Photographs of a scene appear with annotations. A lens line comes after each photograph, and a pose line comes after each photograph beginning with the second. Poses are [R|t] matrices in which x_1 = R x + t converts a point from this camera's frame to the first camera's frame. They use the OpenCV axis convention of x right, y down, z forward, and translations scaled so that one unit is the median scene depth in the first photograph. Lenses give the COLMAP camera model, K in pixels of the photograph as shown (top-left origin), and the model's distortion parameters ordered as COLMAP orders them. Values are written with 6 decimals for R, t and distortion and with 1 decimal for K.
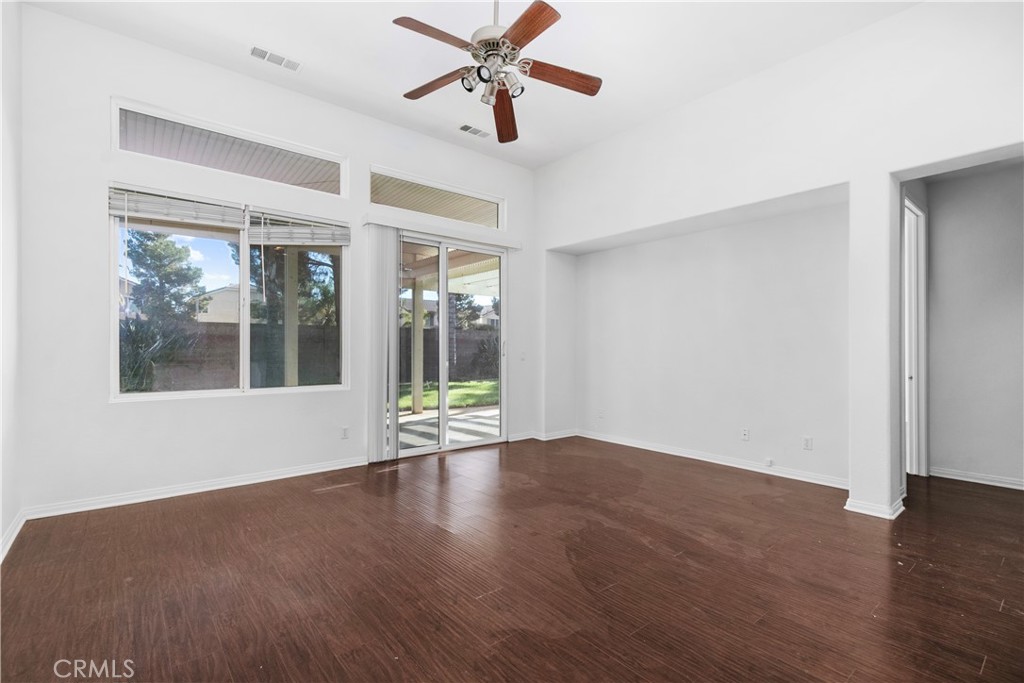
lens RADIAL K [[458.9, 0, 505.4], [0, 458.9, 342.0], [0, 0, 1]] dist [-0.000623, -0.000138]
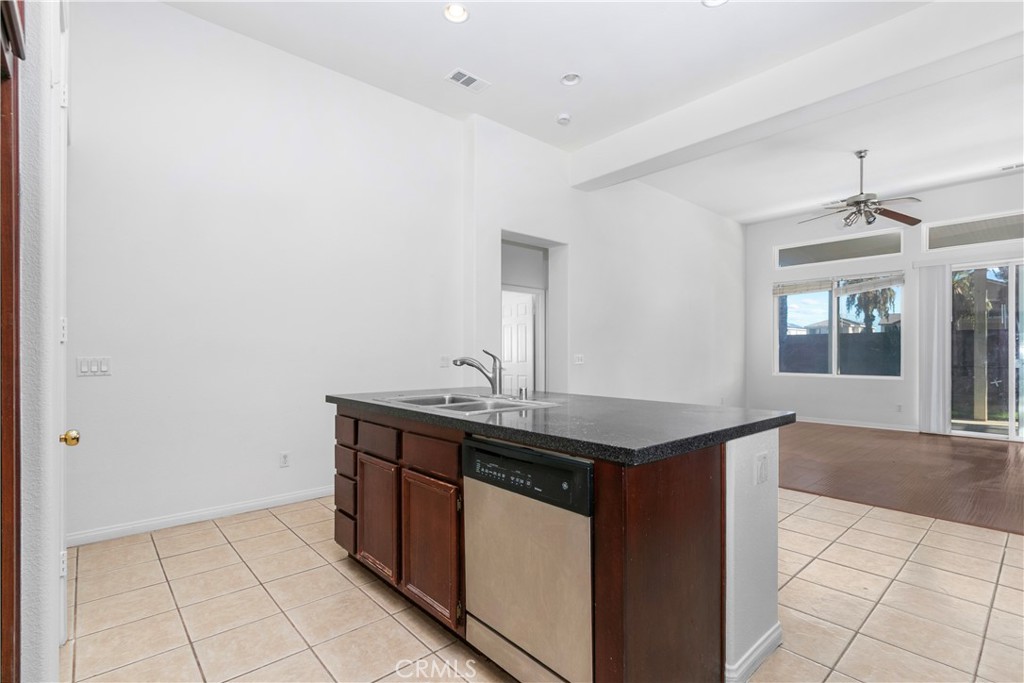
lens RADIAL K [[477.8, 0, 506.7], [0, 477.8, 347.3], [0, 0, 1]] dist [-0.000308, -0.000359]
pose [[0.037961, -0.011757, -0.999210, 1.174712], [0.009032, 0.999894, -0.011422, 0.001911], [0.999238, -0.008592, 0.038063, -0.364395]]
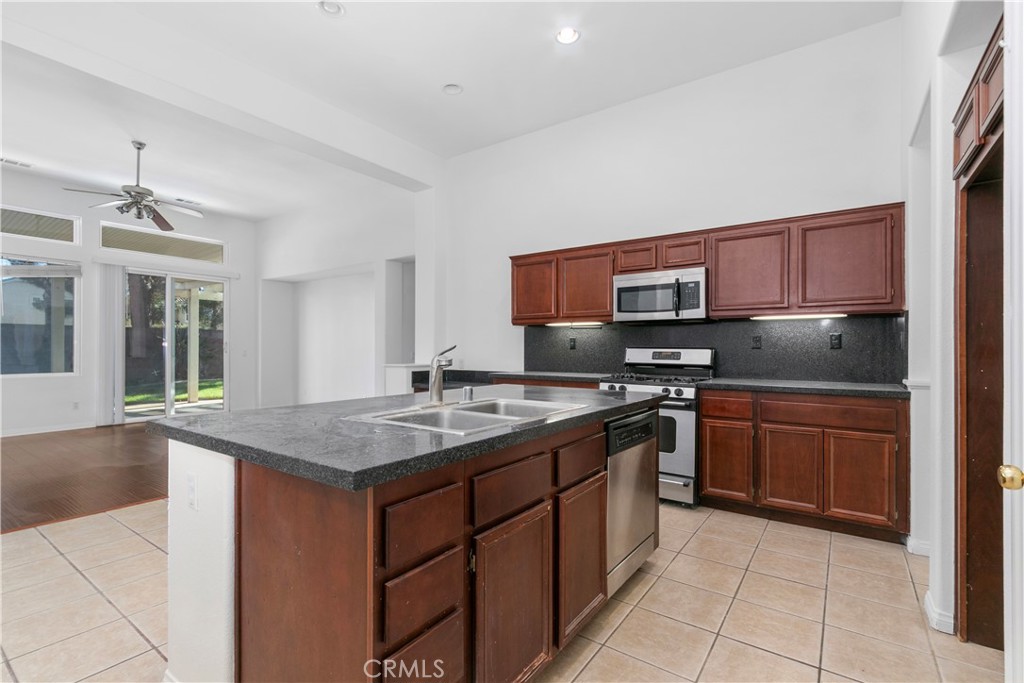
lens RADIAL K [[466.8, 0, 514.0], [0, 466.8, 347.7], [0, 0, 1]] dist [-0.000410, -0.000071]
pose [[0.964987, 0.003596, 0.262273, 0.595134], [-0.005922, 0.999950, 0.008082, -0.006558], [-0.262231, -0.009352, 0.964960, -0.784921]]
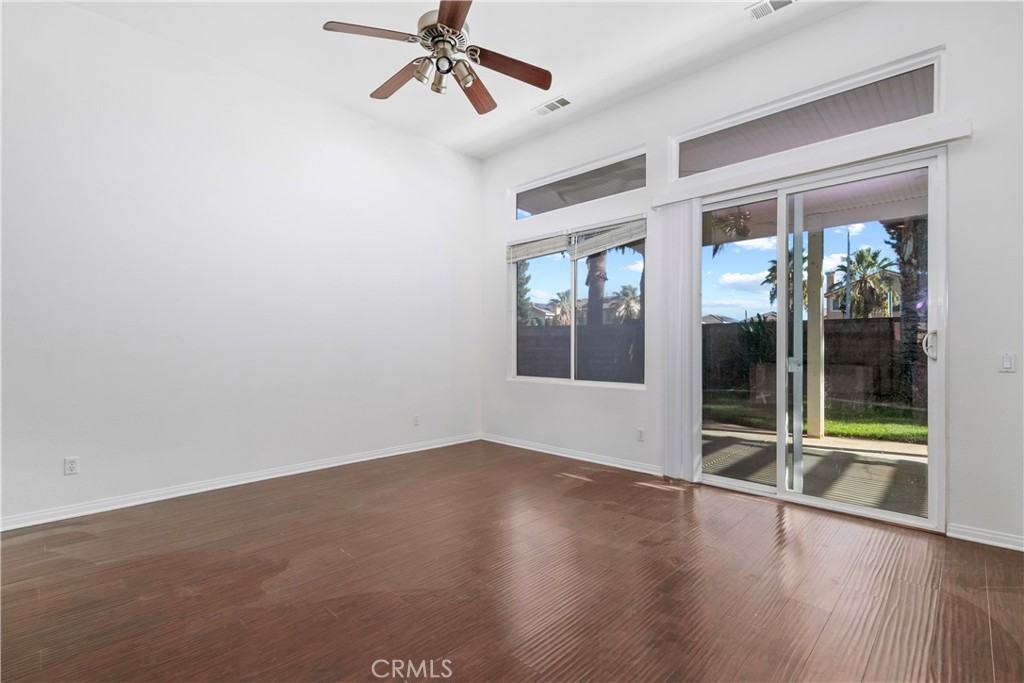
lens RADIAL K [[466.8, 0, 514.0], [0, 466.8, 347.7], [0, 0, 1]] dist [-0.000410, -0.000071]
pose [[0.120236, 0.000044, -0.992745, 0.569619], [0.013833, 0.999903, 0.001720, 0.010375], [0.992649, -0.013939, 0.120223, 0.608002]]
